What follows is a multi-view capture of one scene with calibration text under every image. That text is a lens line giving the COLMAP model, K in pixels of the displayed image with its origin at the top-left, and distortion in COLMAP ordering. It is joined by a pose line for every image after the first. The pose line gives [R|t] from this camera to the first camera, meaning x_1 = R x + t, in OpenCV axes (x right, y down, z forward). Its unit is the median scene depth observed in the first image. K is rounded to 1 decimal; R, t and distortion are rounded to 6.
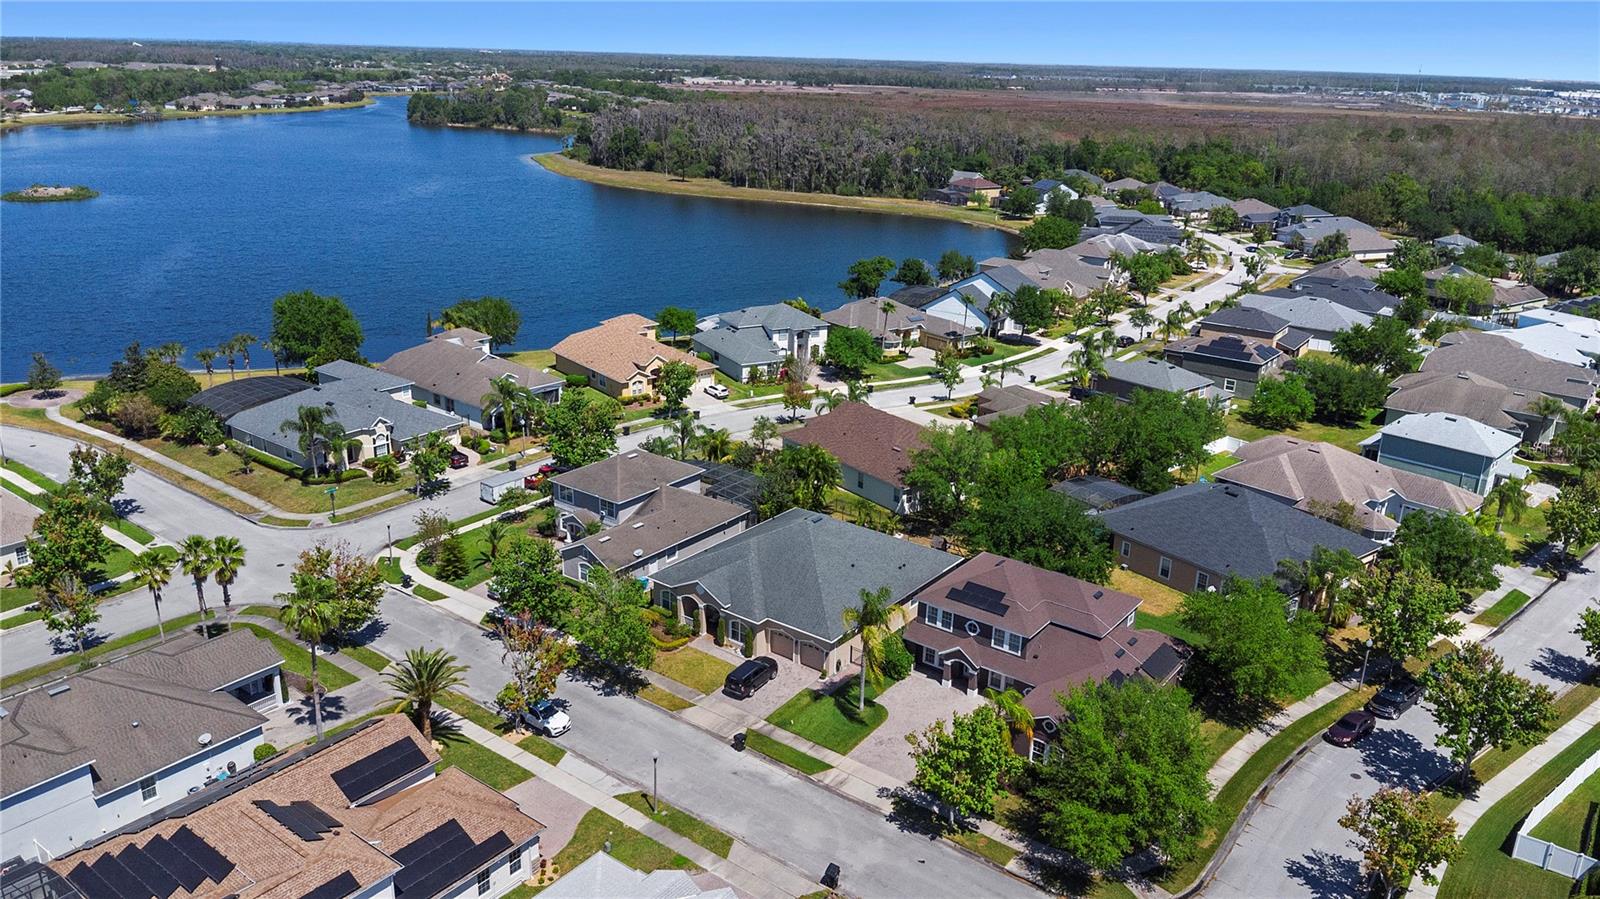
lens RADIAL K [[1147.4, 0, 800.0], [0, 1147.4, 449.5], [0, 0, 1]] dist [-0.002214, -0.000245]
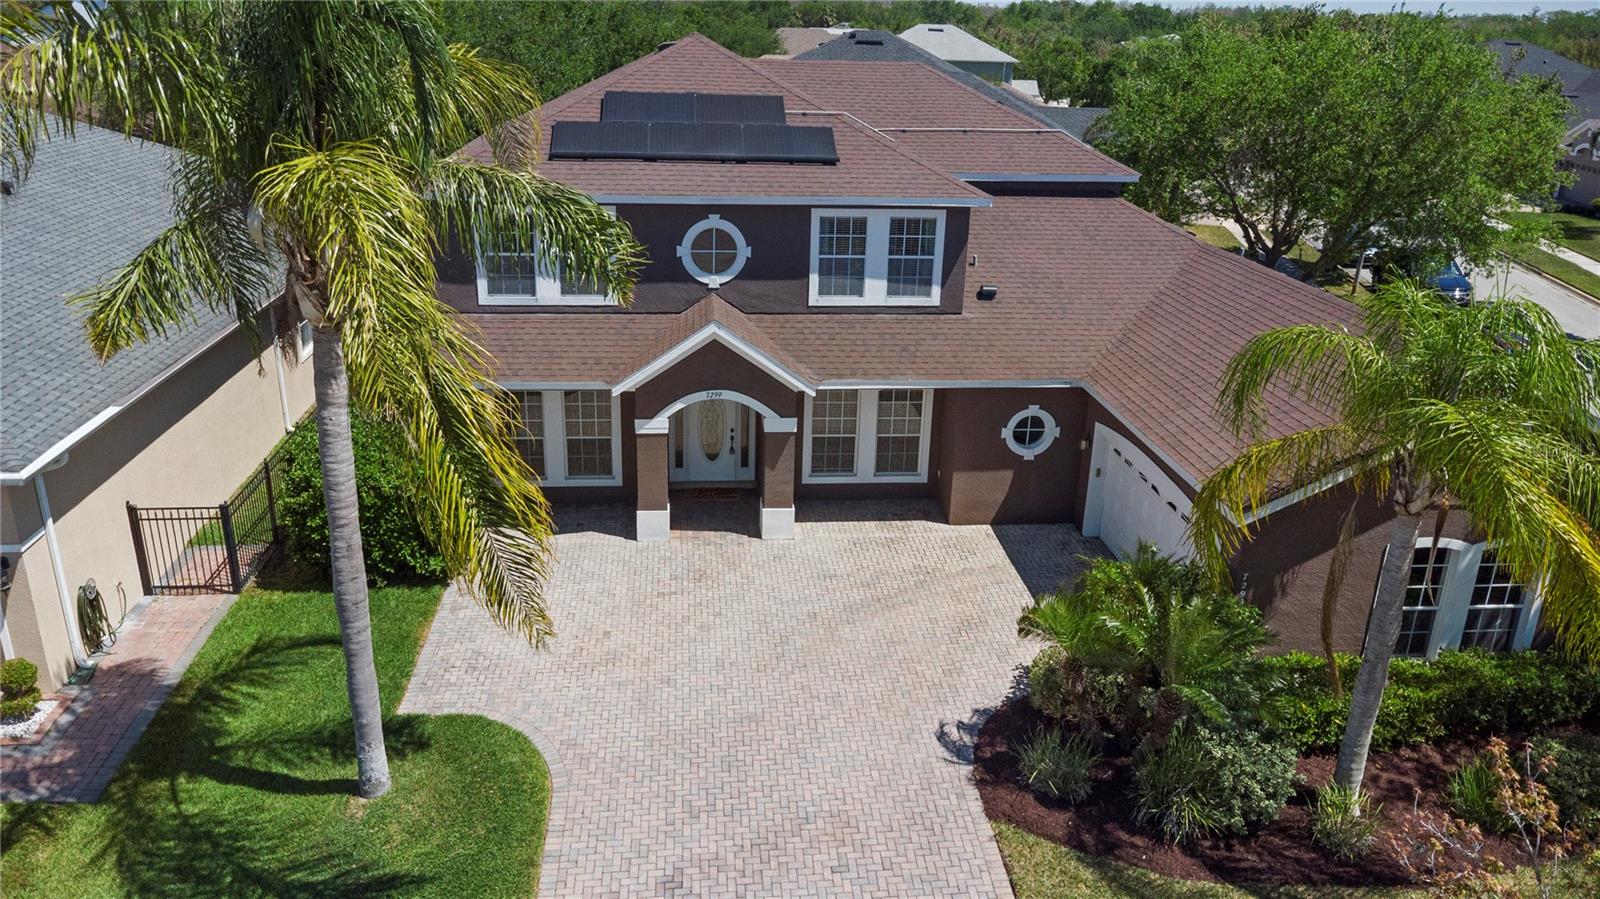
lens RADIAL K [[1147.4, 0, 800.0], [0, 1147.4, 449.5], [0, 0, 1]] dist [-0.002214, -0.000245]
pose [[0.734173, -0.249625, 0.631409, 0.009609], [0.214145, 0.967629, 0.133551, 0.173247], [-0.644307, 0.037164, 0.763863, 0.846024]]
